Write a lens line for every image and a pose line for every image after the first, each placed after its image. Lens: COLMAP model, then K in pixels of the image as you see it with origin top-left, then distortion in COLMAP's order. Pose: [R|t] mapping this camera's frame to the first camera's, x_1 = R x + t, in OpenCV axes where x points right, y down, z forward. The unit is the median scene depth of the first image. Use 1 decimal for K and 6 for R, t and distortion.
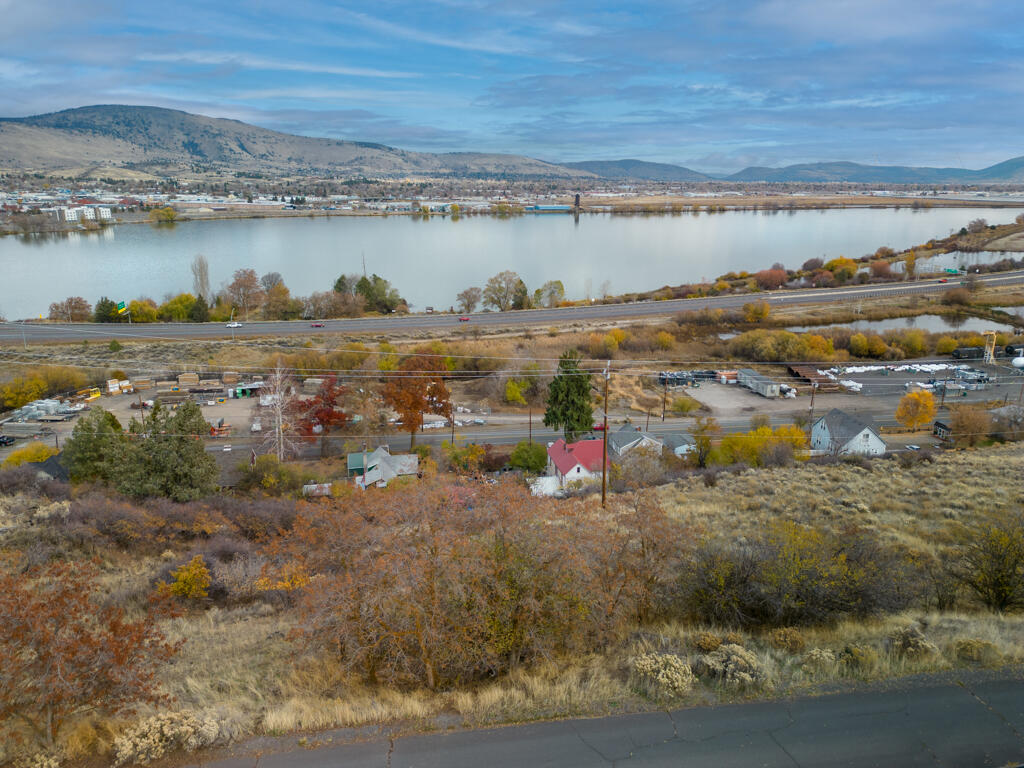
lens RADIAL K [[706.1, 0, 511.5], [0, 706.1, 384.5], [0, 0, 1]] dist [0.055297, -0.047194]
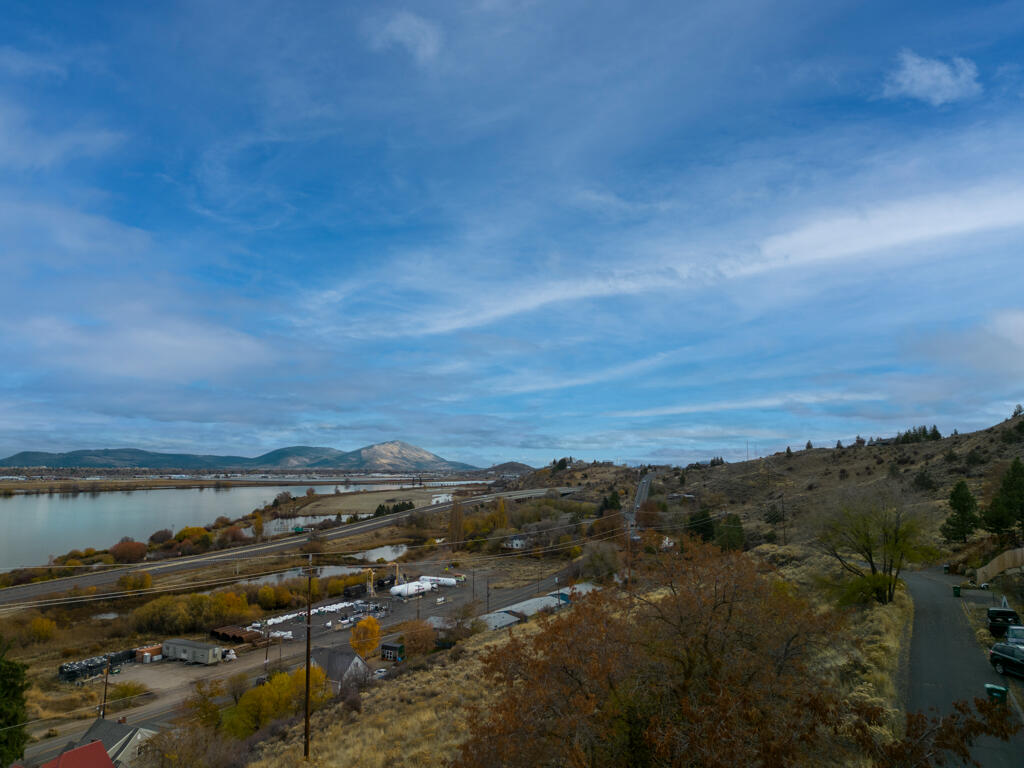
lens RADIAL K [[706.1, 0, 512.8], [0, 706.1, 389.2], [0, 0, 1]] dist [0.055297, -0.047194]
pose [[0.614835, 0.086242, 0.783926, -0.079207], [0.215720, 0.937705, -0.272350, 0.012471], [-0.758579, 0.336559, 0.557930, 0.063857]]
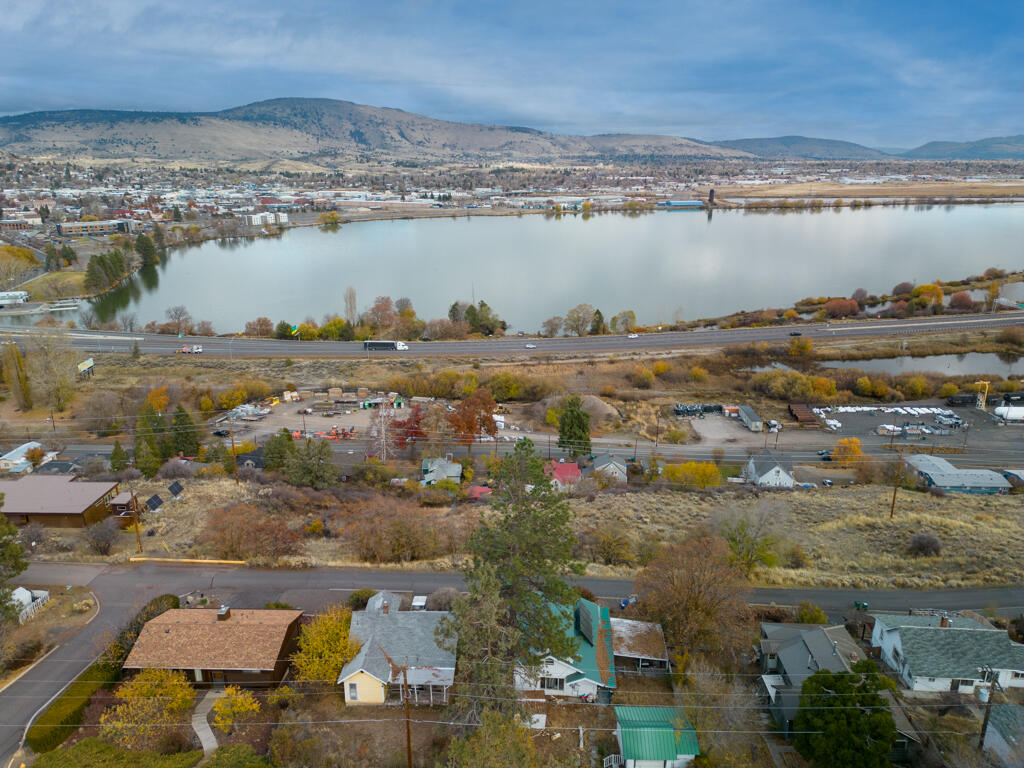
lens RADIAL K [[706.1, 0, 512.5], [0, 706.1, 384.7], [0, 0, 1]] dist [0.055297, -0.047194]
pose [[0.979836, 0.049883, -0.193477, 0.106818], [-0.044548, 0.998500, 0.031832, -0.052136], [0.194774, -0.022571, 0.980588, -0.203938]]
